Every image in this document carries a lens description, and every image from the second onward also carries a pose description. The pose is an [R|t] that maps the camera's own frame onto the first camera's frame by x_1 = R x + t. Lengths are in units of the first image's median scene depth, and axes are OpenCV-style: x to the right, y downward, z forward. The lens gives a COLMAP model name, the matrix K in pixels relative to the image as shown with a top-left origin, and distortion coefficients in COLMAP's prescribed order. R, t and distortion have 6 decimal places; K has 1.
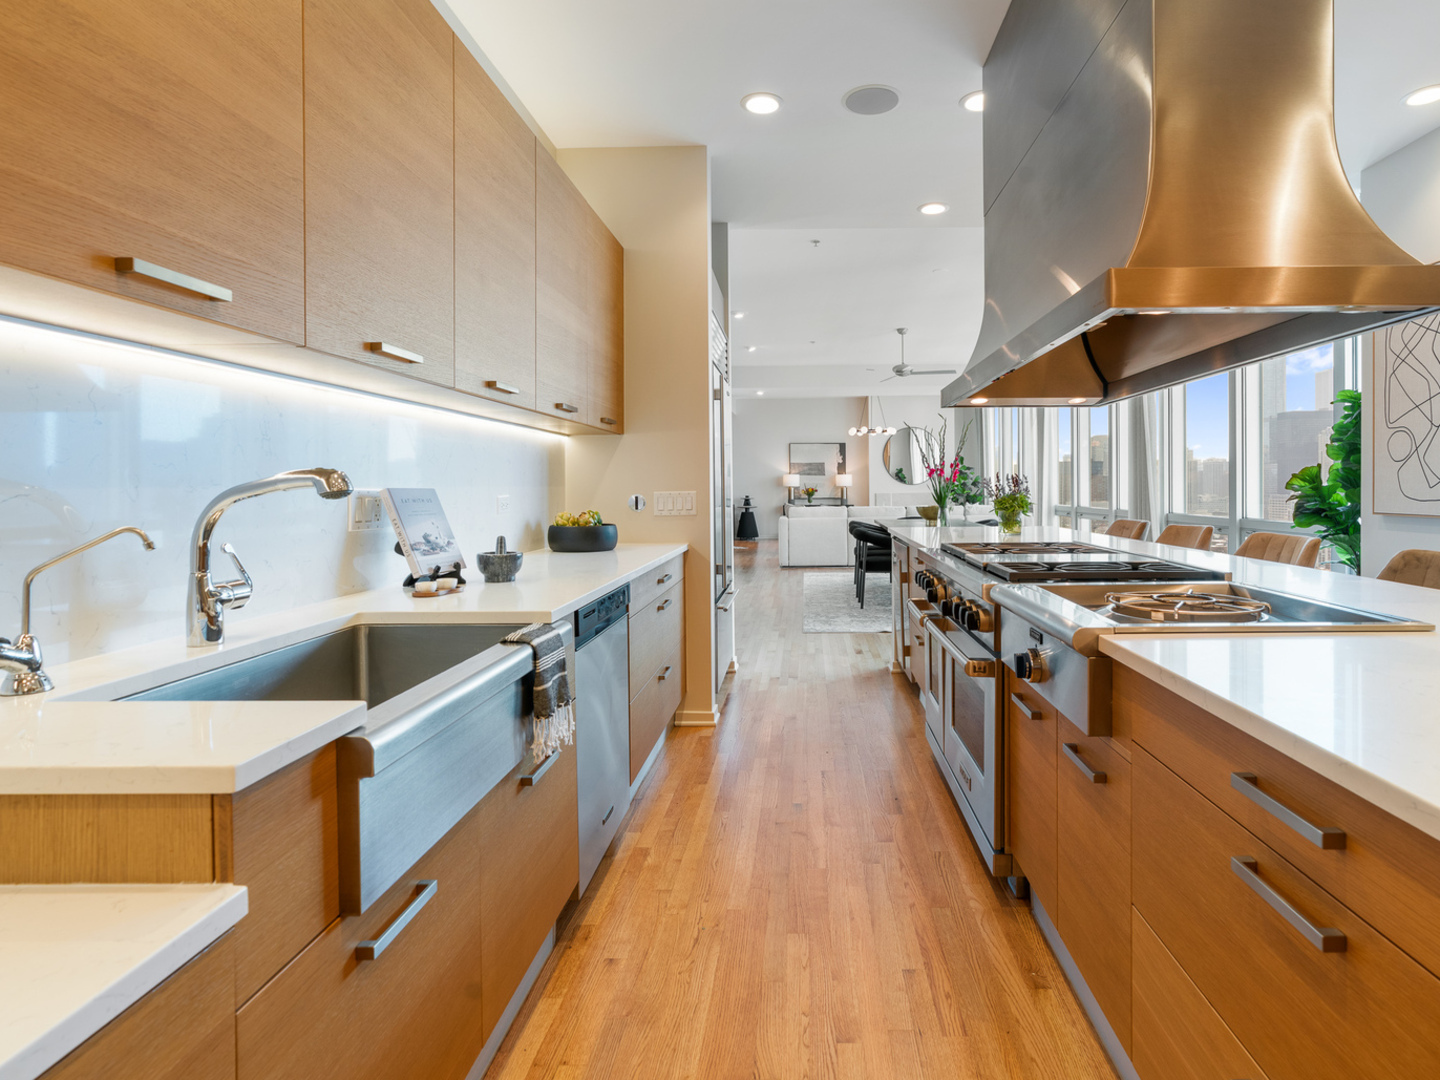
lens RADIAL K [[758.2, 0, 782.6], [0, 758.2, 492.4], [0, 0, 1]] dist [-0.010946, 0.006450]
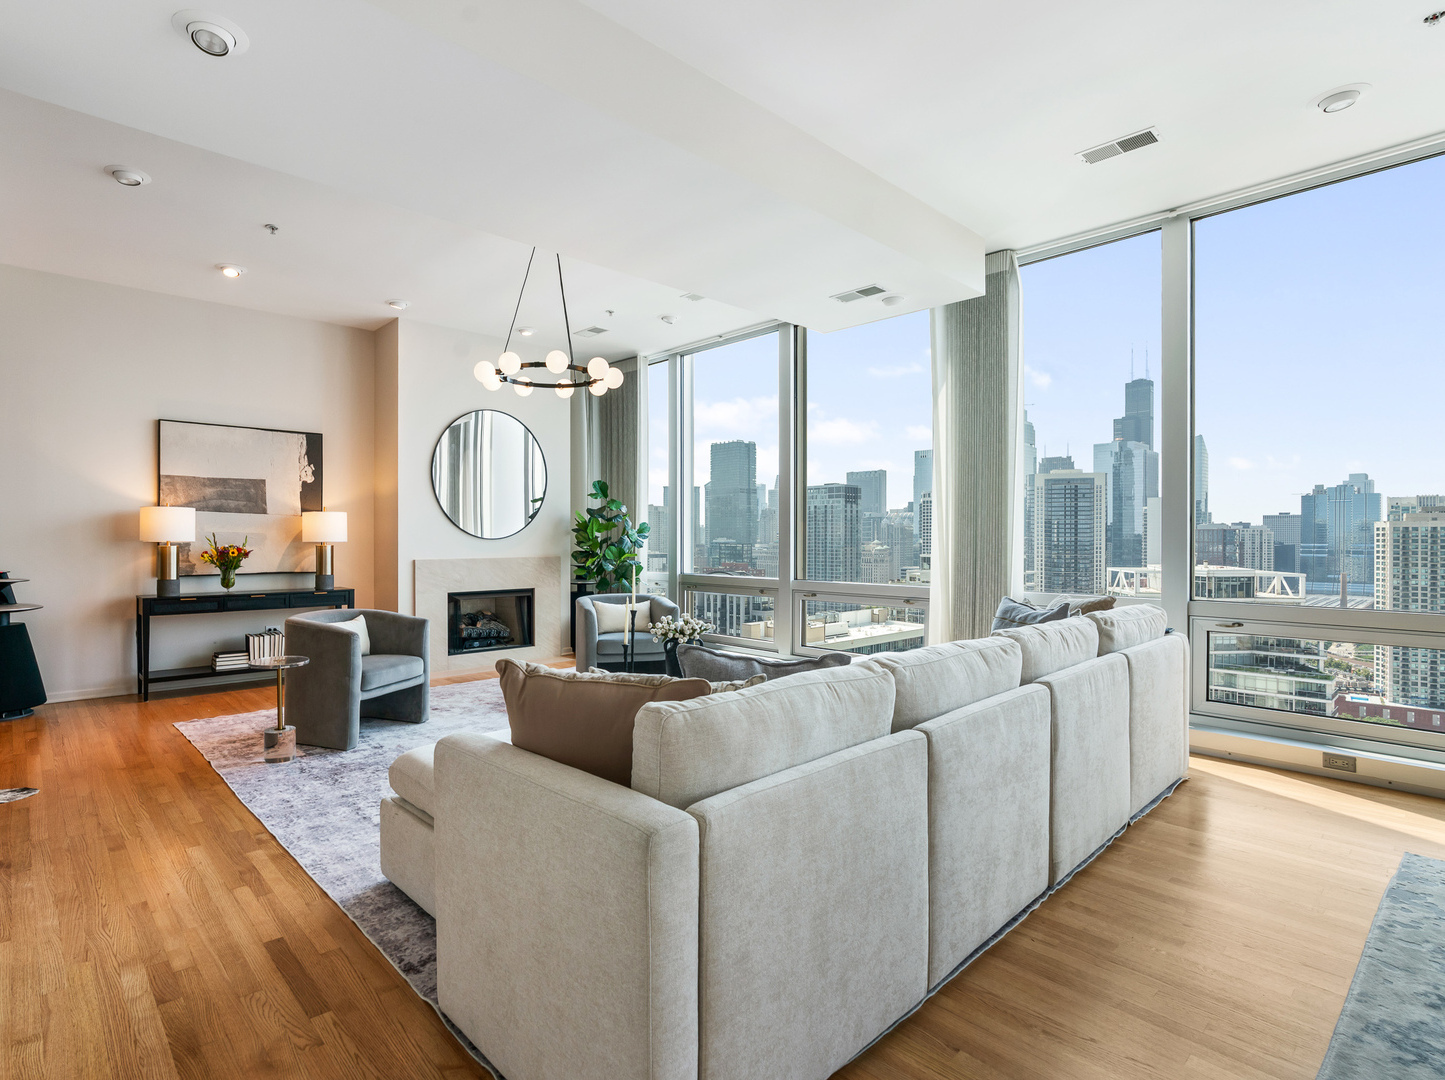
lens RADIAL K [[760.8, 0, 643.6], [0, 760.8, 540.6], [0, 0, 1]] dist [-0.010946, 0.006450]
pose [[0.761137, 0.003877, 0.648579, -0.185872], [-0.002308, 0.999992, -0.003269, -0.031240], [-0.648587, 0.000991, 0.761140, 2.312983]]
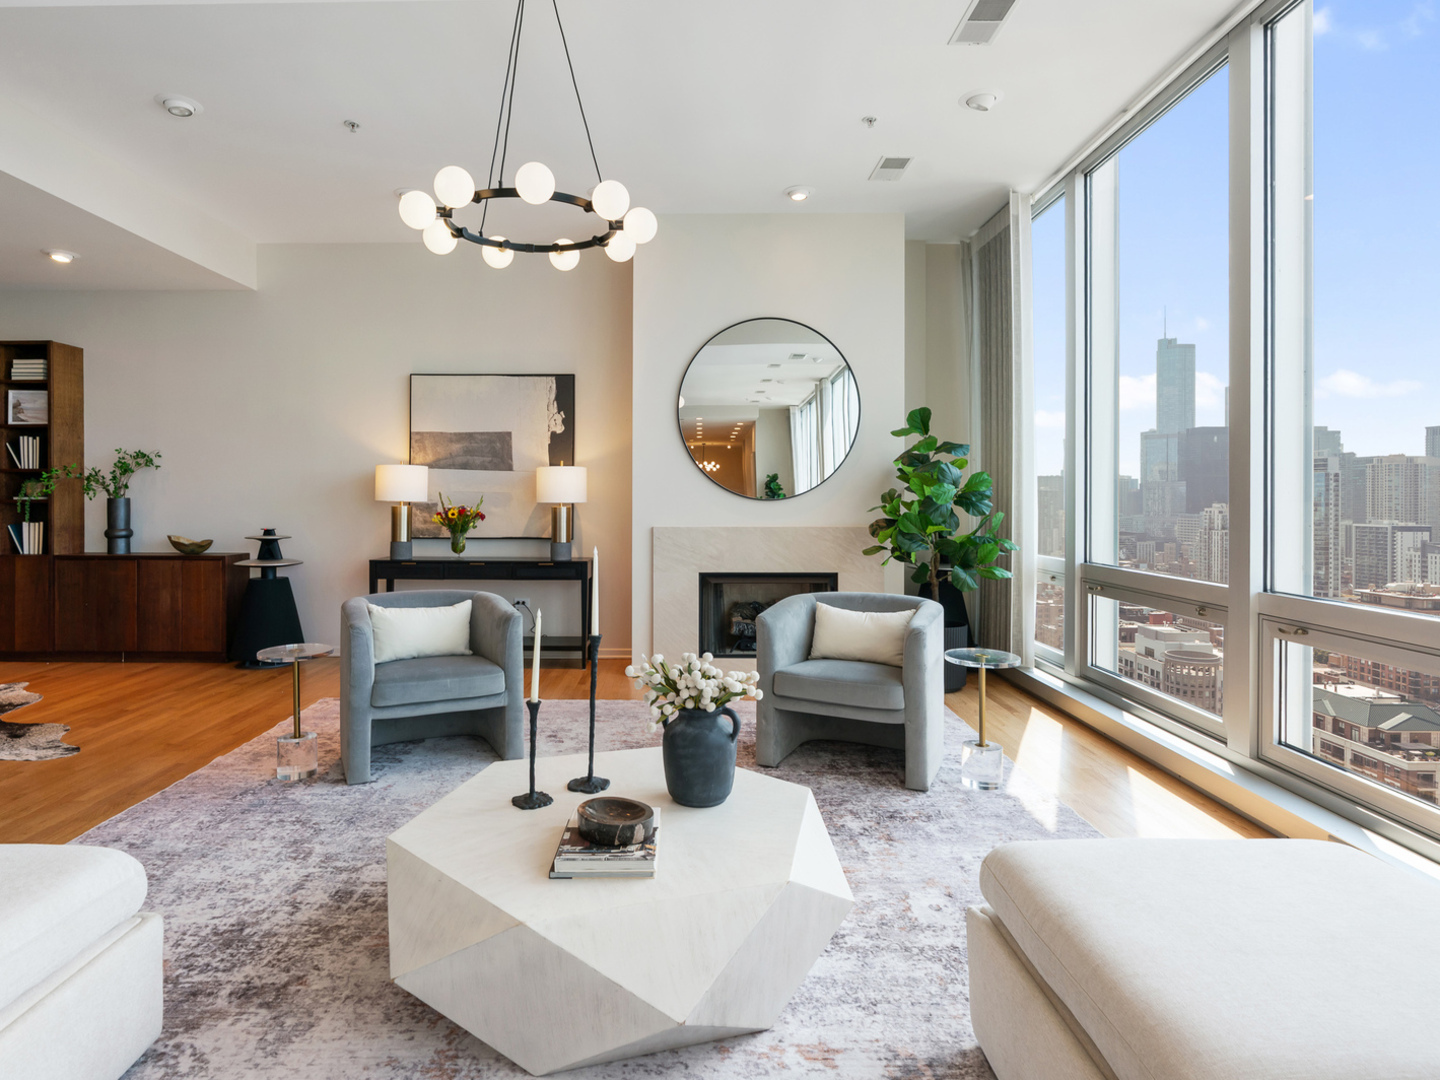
lens RADIAL K [[807.2, 0, 693.2], [0, 807.2, 500.2], [0, 0, 1]] dist [-0.017817, 0.004798]
pose [[0.999932, 0.009784, -0.006282, 0.546698], [-0.009806, 0.999945, -0.003605, -0.033892], [0.006247, 0.003667, 0.999974, 2.534538]]
